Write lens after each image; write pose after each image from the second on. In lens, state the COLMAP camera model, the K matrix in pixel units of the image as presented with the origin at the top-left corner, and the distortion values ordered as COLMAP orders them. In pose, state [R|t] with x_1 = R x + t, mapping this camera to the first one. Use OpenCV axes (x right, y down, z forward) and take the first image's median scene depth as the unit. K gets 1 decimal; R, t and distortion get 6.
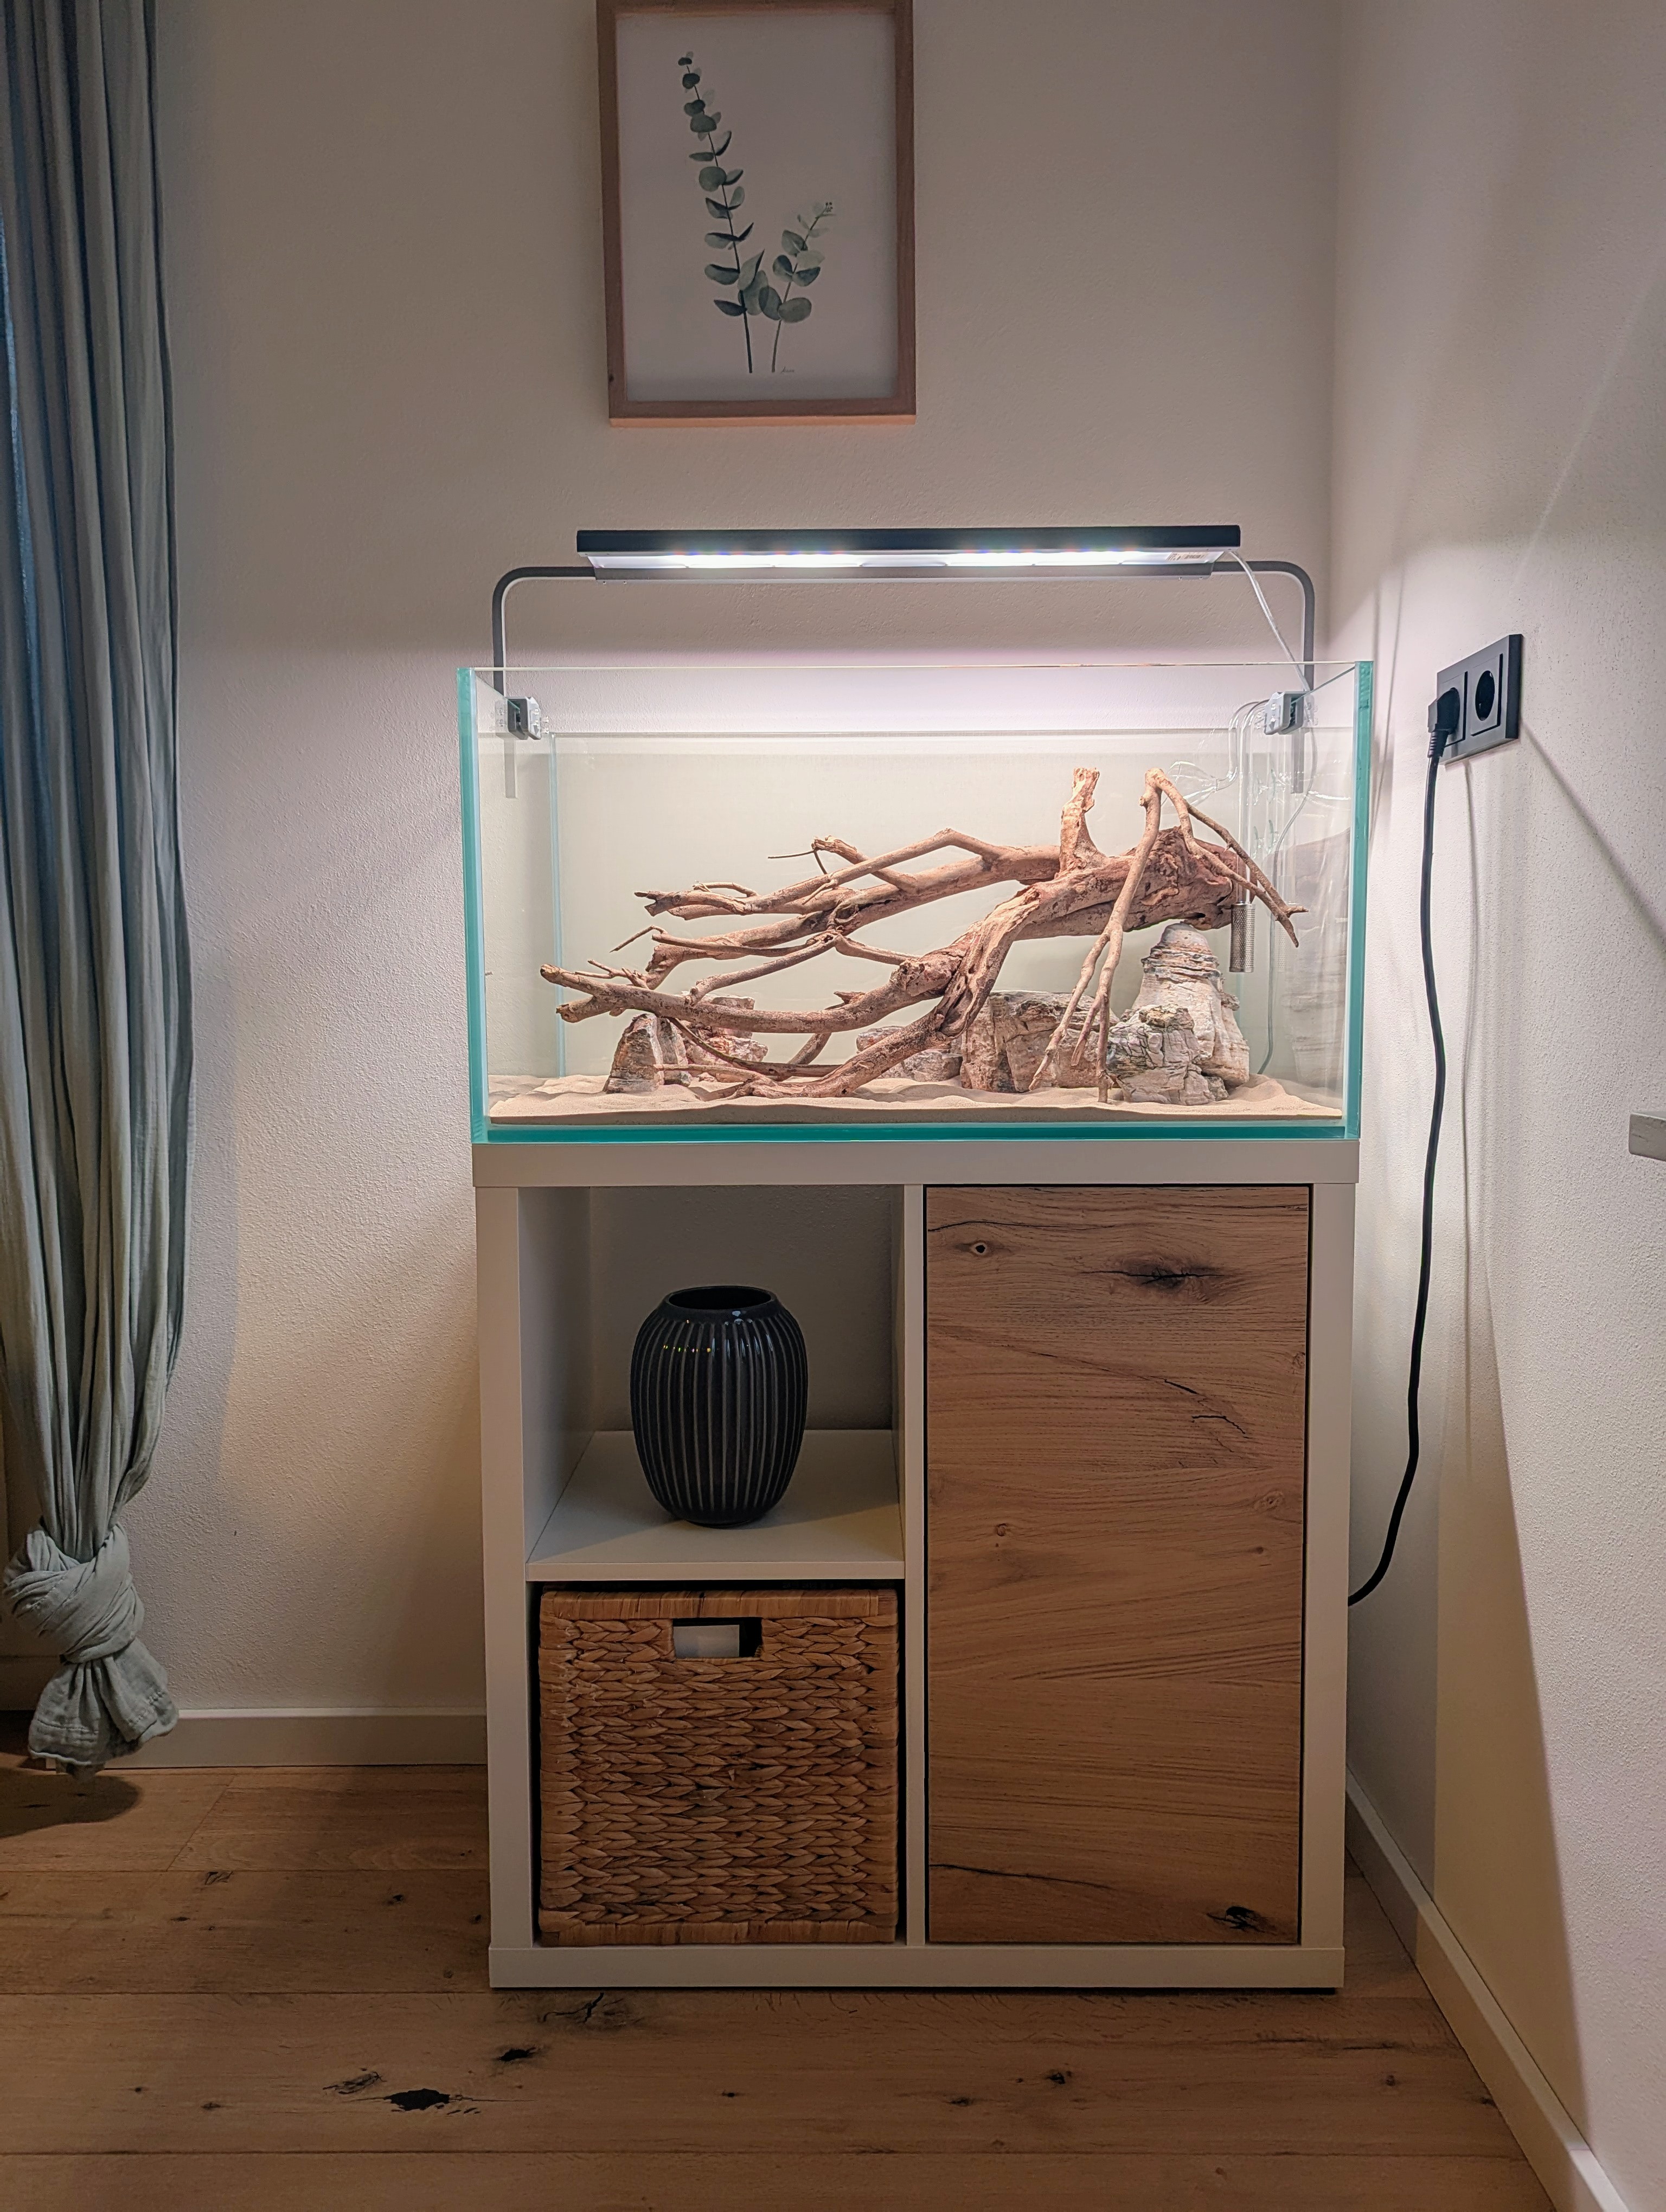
lens RADIAL K [[1555.6, 0, 822.4], [0, 1555.6, 1092.0], [0, 0, 1]] dist [0.114768, -0.166866]
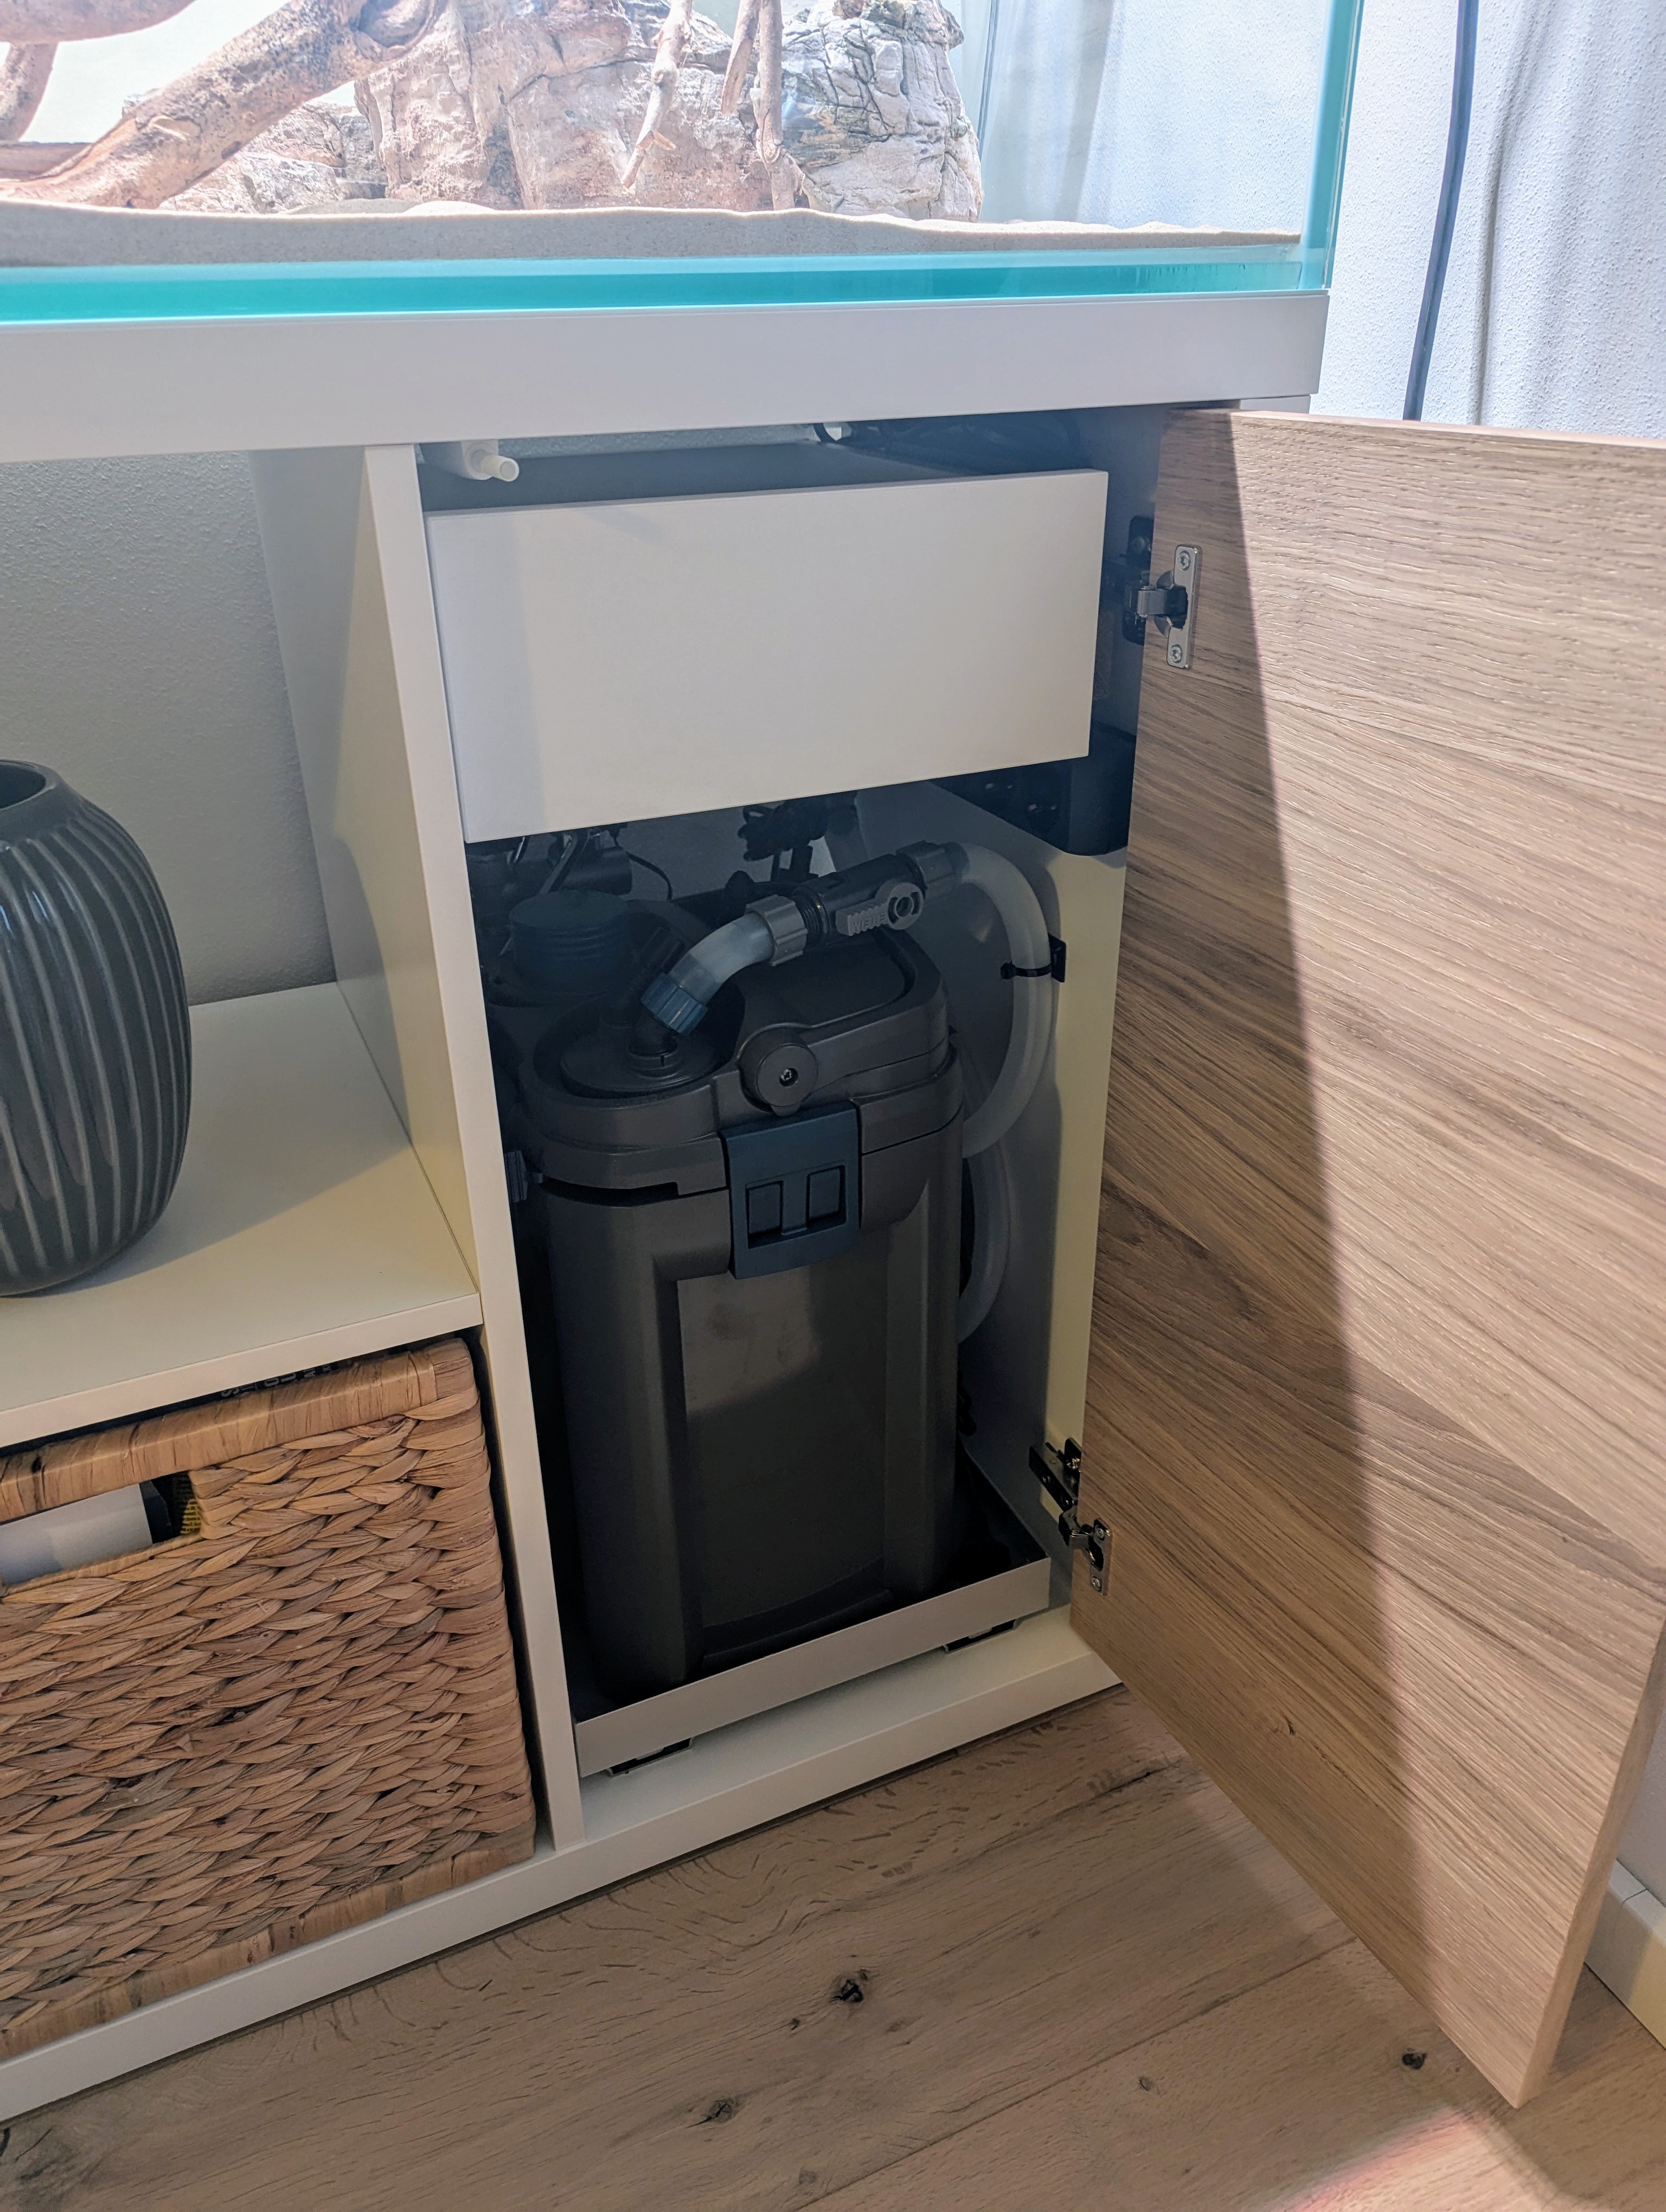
lens RADIAL K [[1583.5, 0, 819.4], [0, 1583.5, 1109.6], [0, 0, 1]] dist [0.052467, -0.062732]
pose [[0.908031, -0.199725, 0.368224, -0.019813], [0.047875, 0.922741, 0.382435, 0.059250], [-0.416157, -0.329634, 0.847440, 0.518537]]
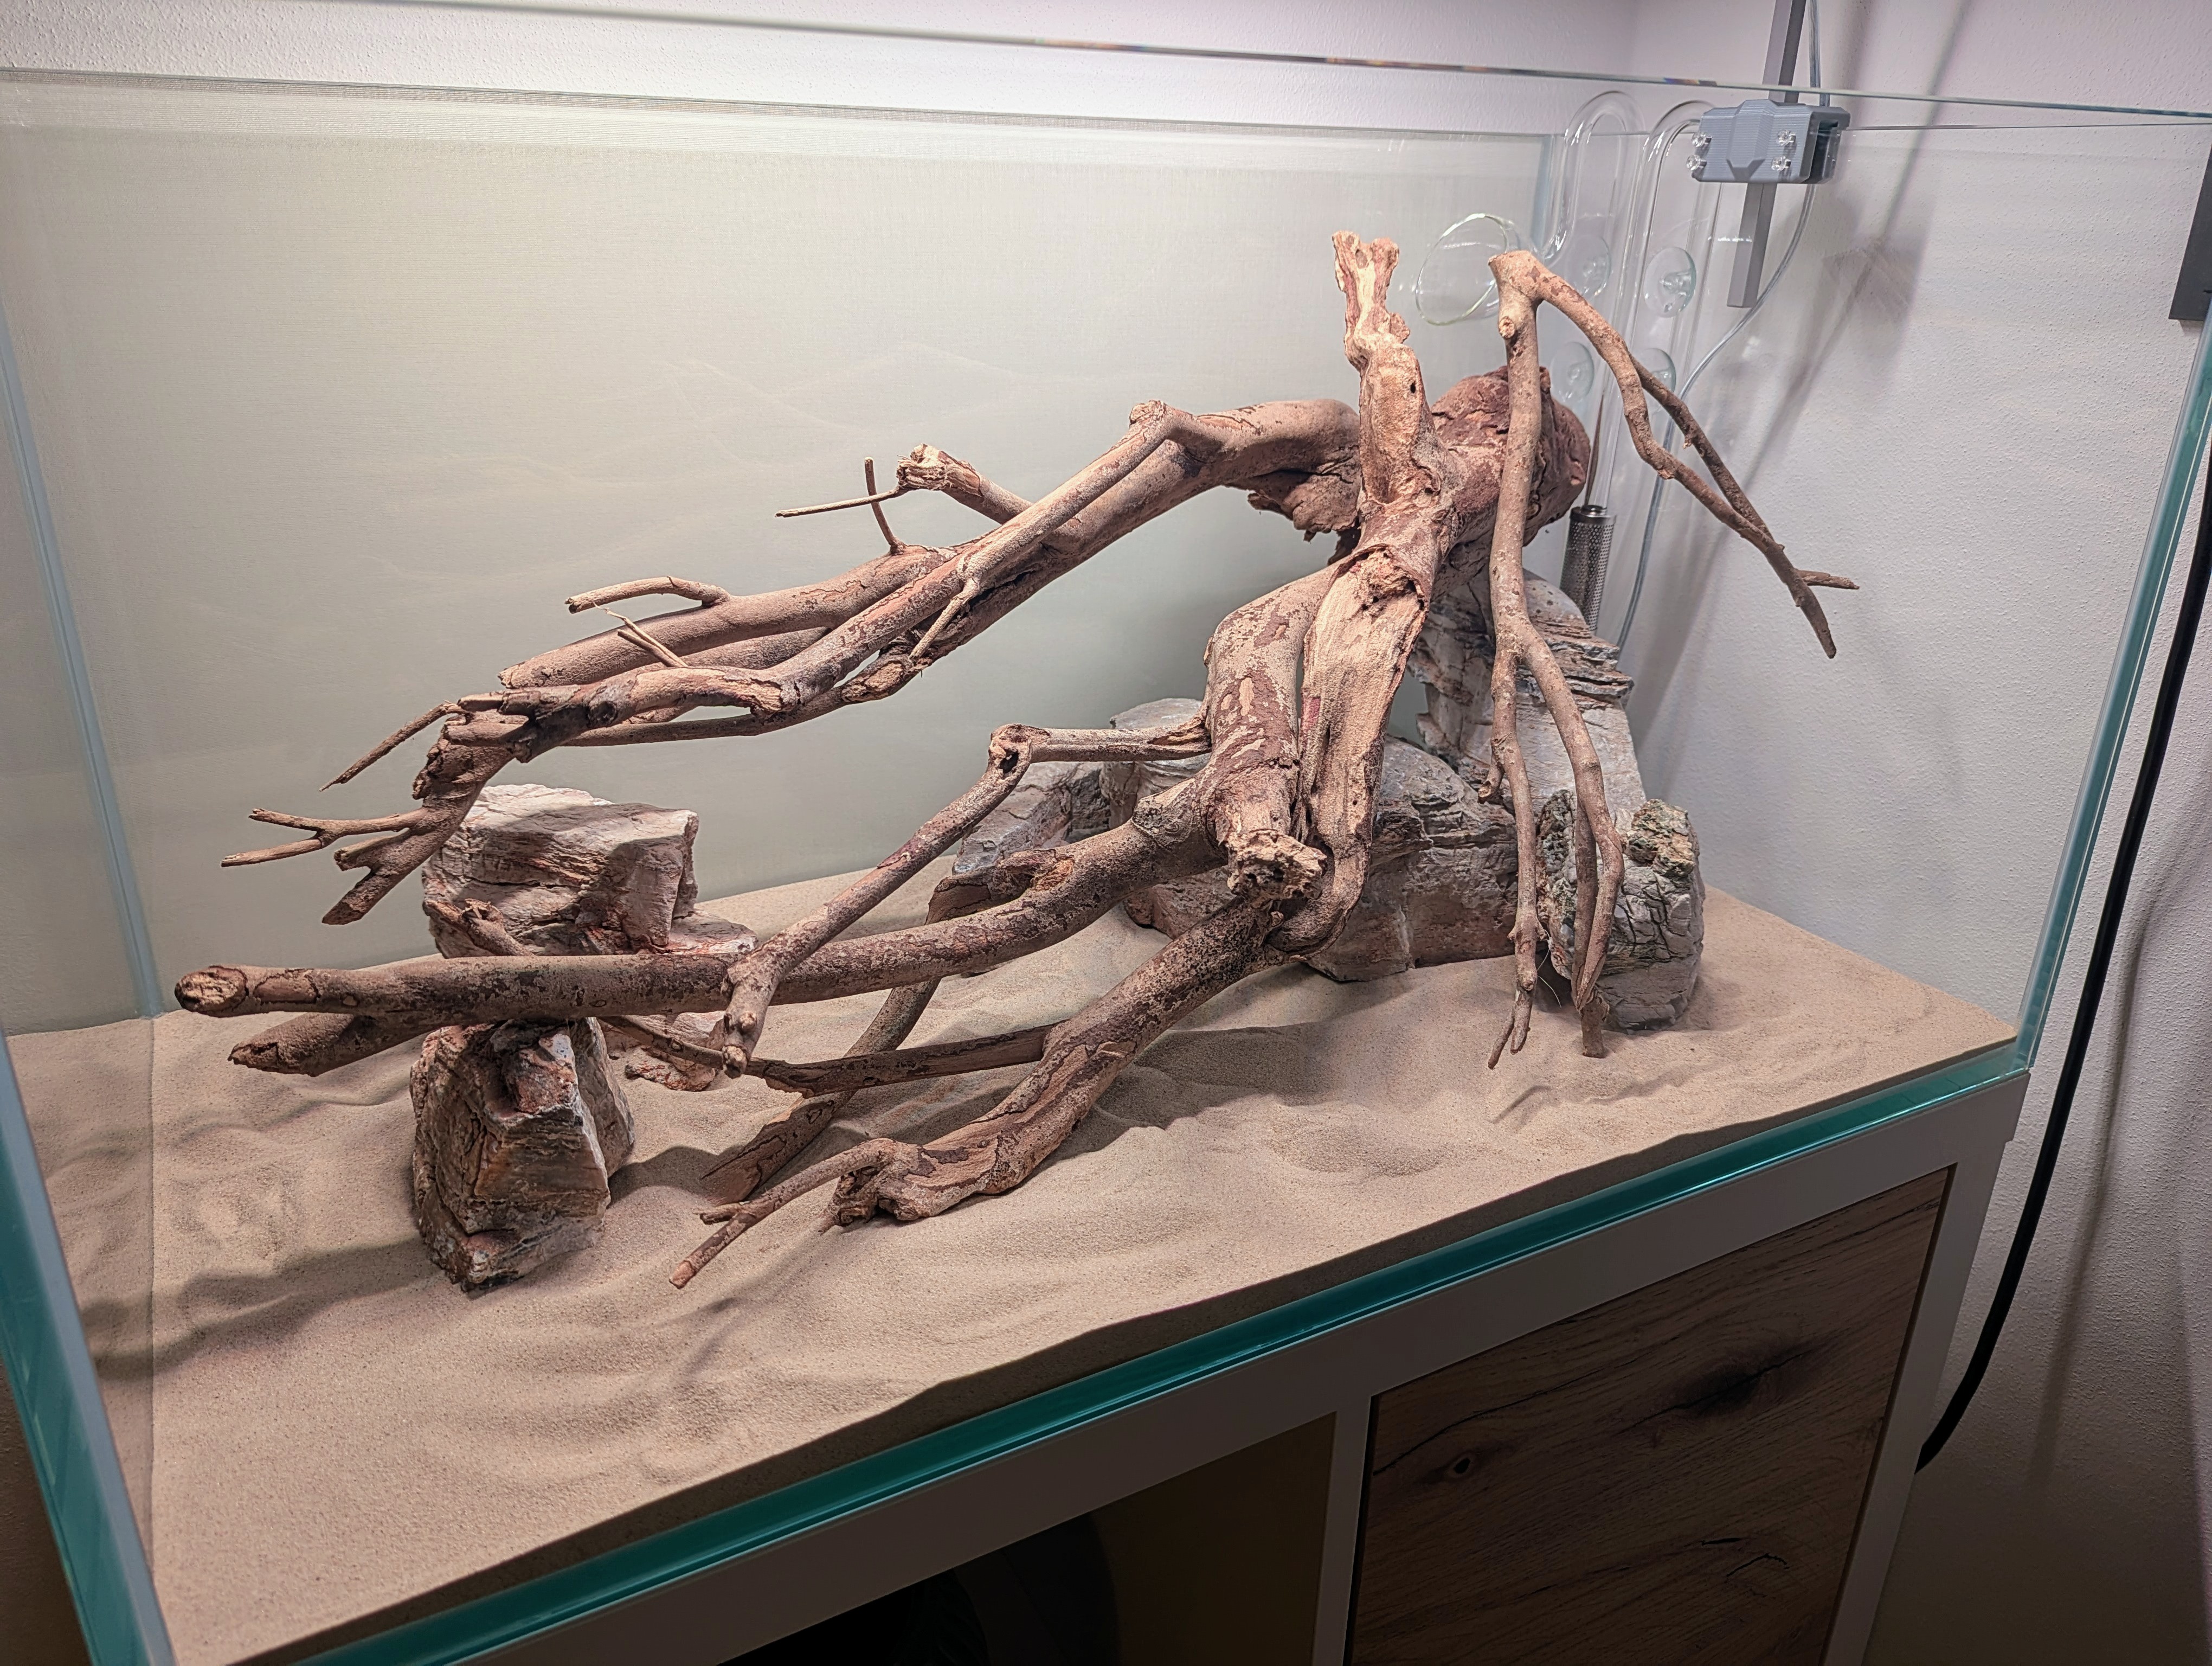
lens RADIAL K [[1583.5, 0, 1080.1], [0, 1583.5, 832.5], [0, 0, 1]] dist [0.052467, -0.062732]
pose [[0.877100, -0.161794, 0.452237, -0.160220], [0.019076, 0.952548, 0.303789, -0.198092], [-0.479928, -0.257826, 0.838567, 0.647382]]
